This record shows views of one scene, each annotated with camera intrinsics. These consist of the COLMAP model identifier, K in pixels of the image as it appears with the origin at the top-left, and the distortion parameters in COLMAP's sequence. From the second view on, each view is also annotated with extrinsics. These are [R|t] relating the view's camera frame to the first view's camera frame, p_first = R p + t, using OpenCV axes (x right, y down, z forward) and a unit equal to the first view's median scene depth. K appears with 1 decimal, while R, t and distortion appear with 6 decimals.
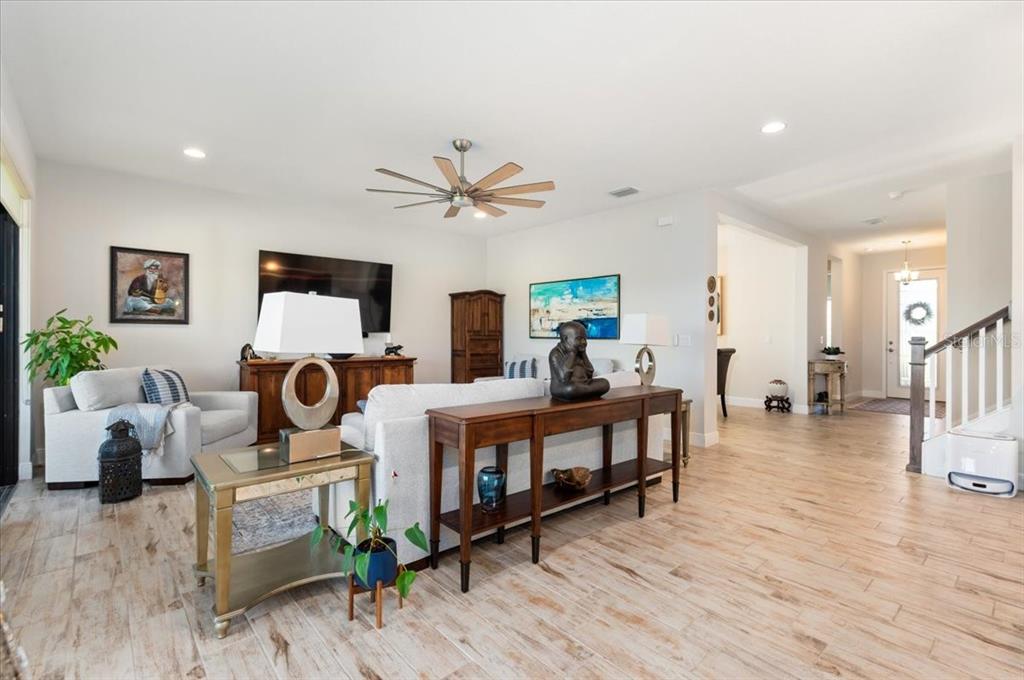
lens RADIAL K [[476.4, 0, 512.0], [0, 476.4, 340.0], [0, 0, 1]] dist [-0.000030, -0.000134]
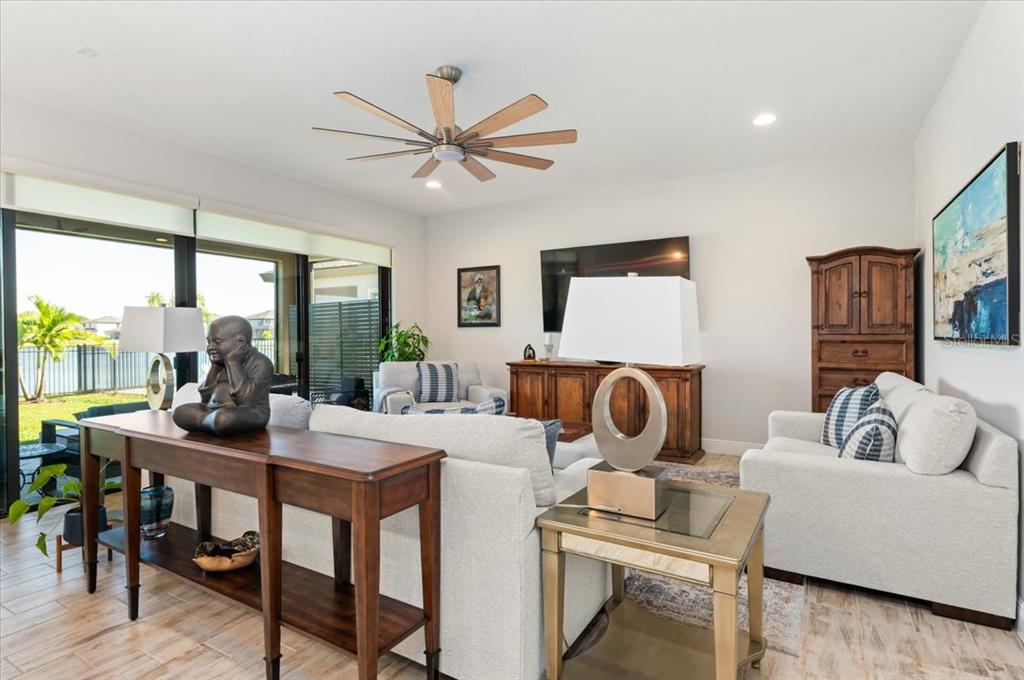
lens RADIAL K [[517.9, 0, 512.0], [0, 517.9, 340.0], [0, 0, 1]] dist [0.000493, -0.000043]
pose [[0.311835, 0.002451, -0.950133, 0.544258], [-0.003451, 0.999993, 0.001446, -0.002818], [0.950130, 0.002828, 0.311841, 0.674467]]
